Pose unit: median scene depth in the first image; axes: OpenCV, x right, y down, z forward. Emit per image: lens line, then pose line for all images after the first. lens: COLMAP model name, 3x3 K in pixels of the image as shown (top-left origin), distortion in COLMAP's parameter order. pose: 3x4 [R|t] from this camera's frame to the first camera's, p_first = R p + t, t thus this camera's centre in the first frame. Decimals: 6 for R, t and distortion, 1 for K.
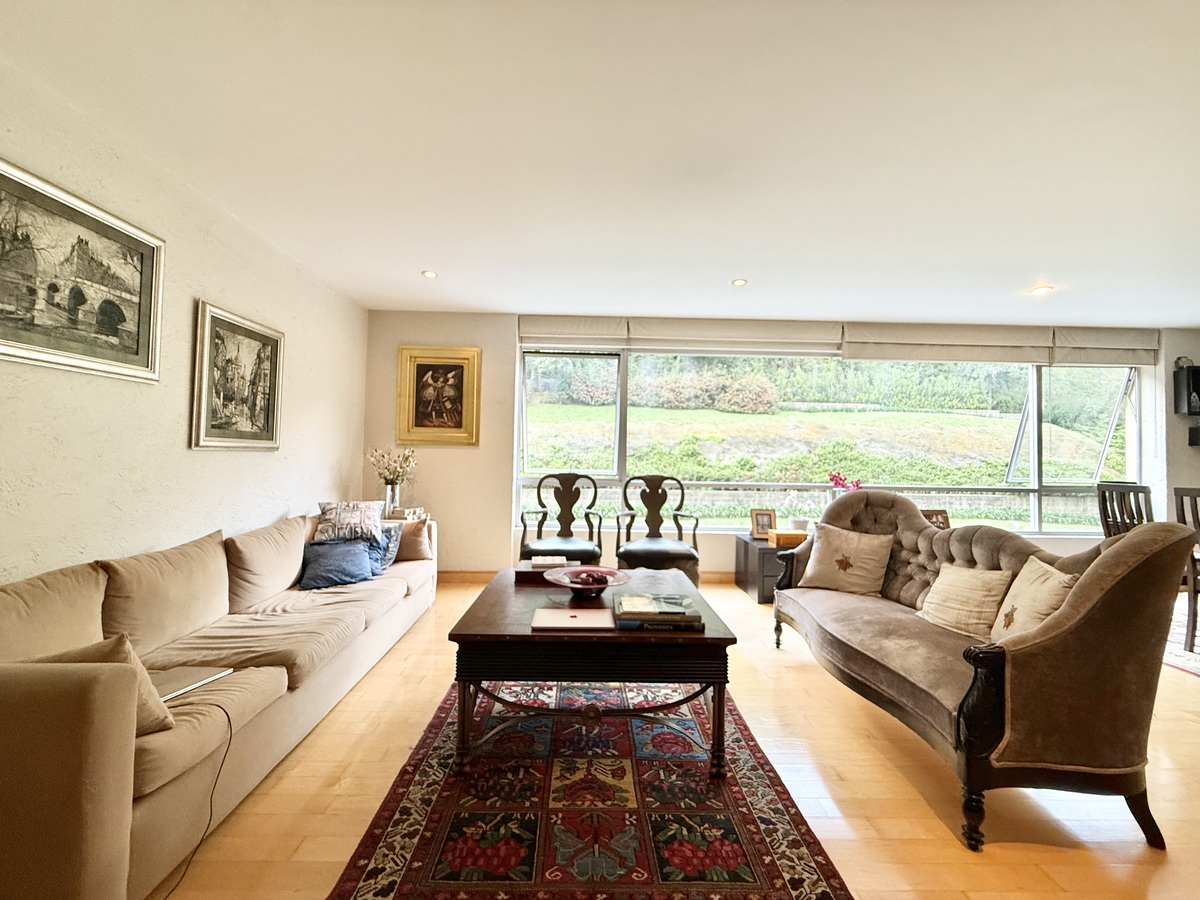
lens RADIAL K [[479.4, 0, 597.9], [0, 479.4, 449.8], [0, 0, 1]] dist [0.000879, -0.000400]
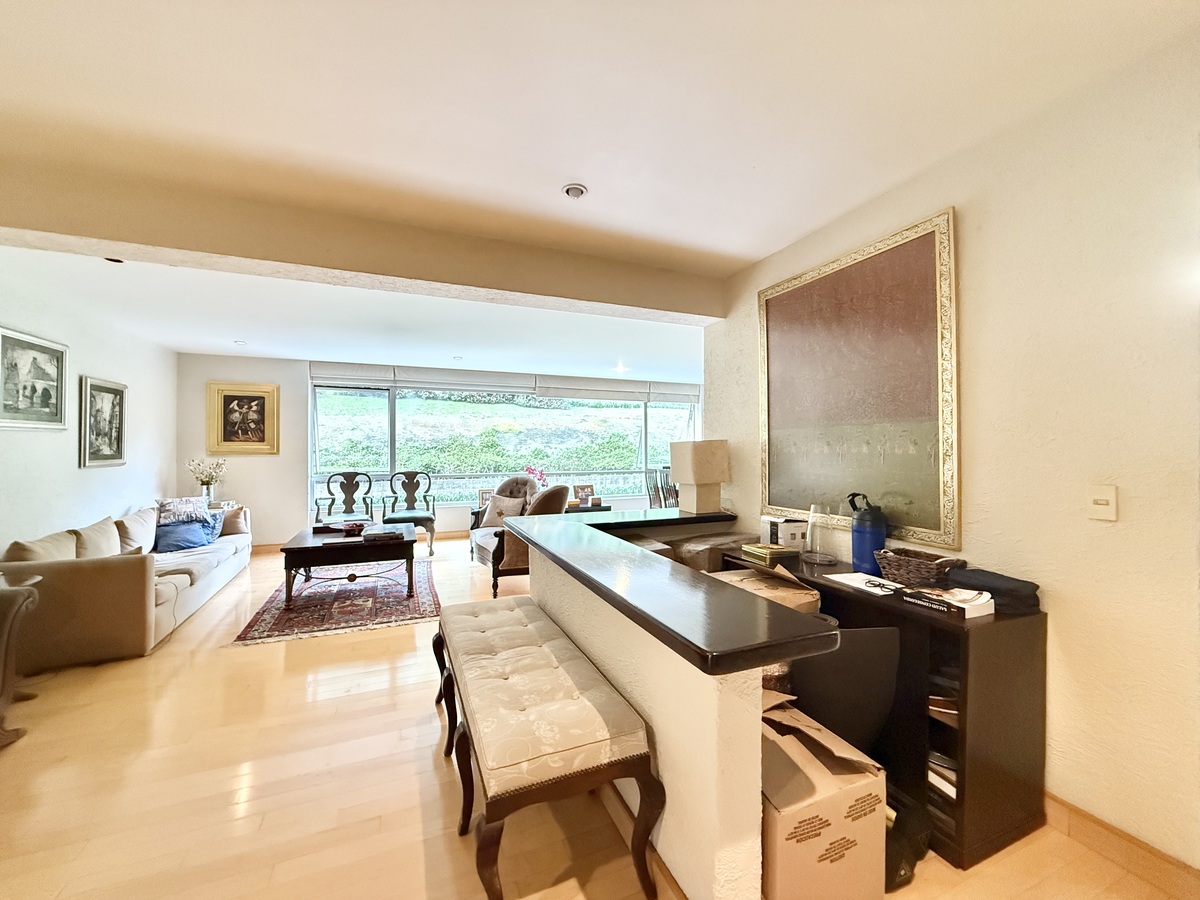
lens RADIAL K [[479.4, 0, 599.0], [0, 479.4, 450.6], [0, 0, 1]] dist [0.000879, -0.000400]
pose [[0.928966, -0.019723, 0.369640, 0.122250], [0.009619, 0.999528, 0.029159, -0.062209], [-0.370041, -0.023532, 0.928717, -0.777995]]
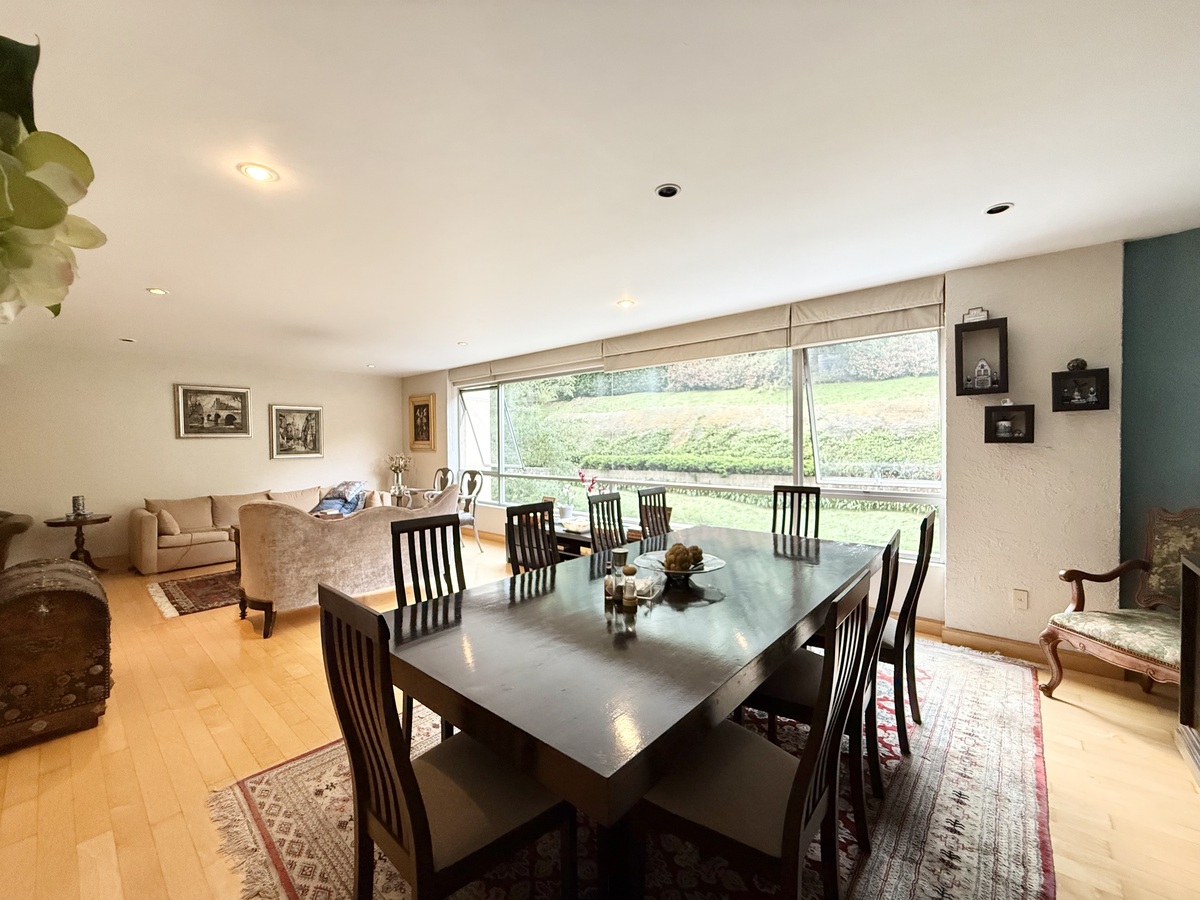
lens RADIAL K [[479.4, 0, 601.8], [0, 479.4, 447.1], [0, 0, 1]] dist [0.000879, -0.000400]
pose [[0.738488, -0.014565, -0.674109, 1.602671], [0.035462, 0.999222, 0.017259, -0.036364], [0.673333, -0.036651, 0.738430, 0.174618]]
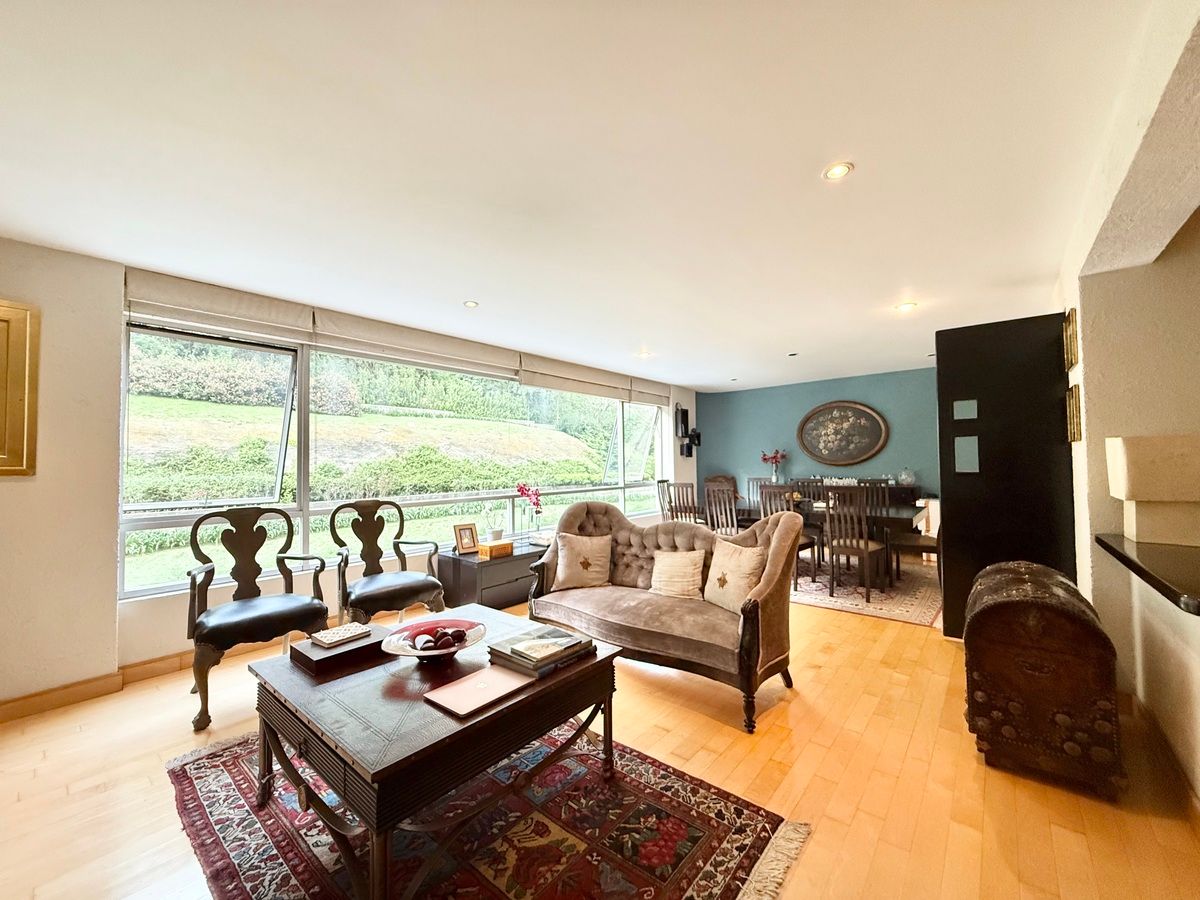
lens RADIAL K [[479.4, 0, 599.2], [0, 479.4, 449.1], [0, 0, 1]] dist [0.000879, -0.000400]
pose [[0.655196, -0.005223, 0.755441, -0.289814], [0.008060, 0.999968, -0.000076, -0.040781], [-0.755416, 0.006139, 0.655217, 0.135234]]
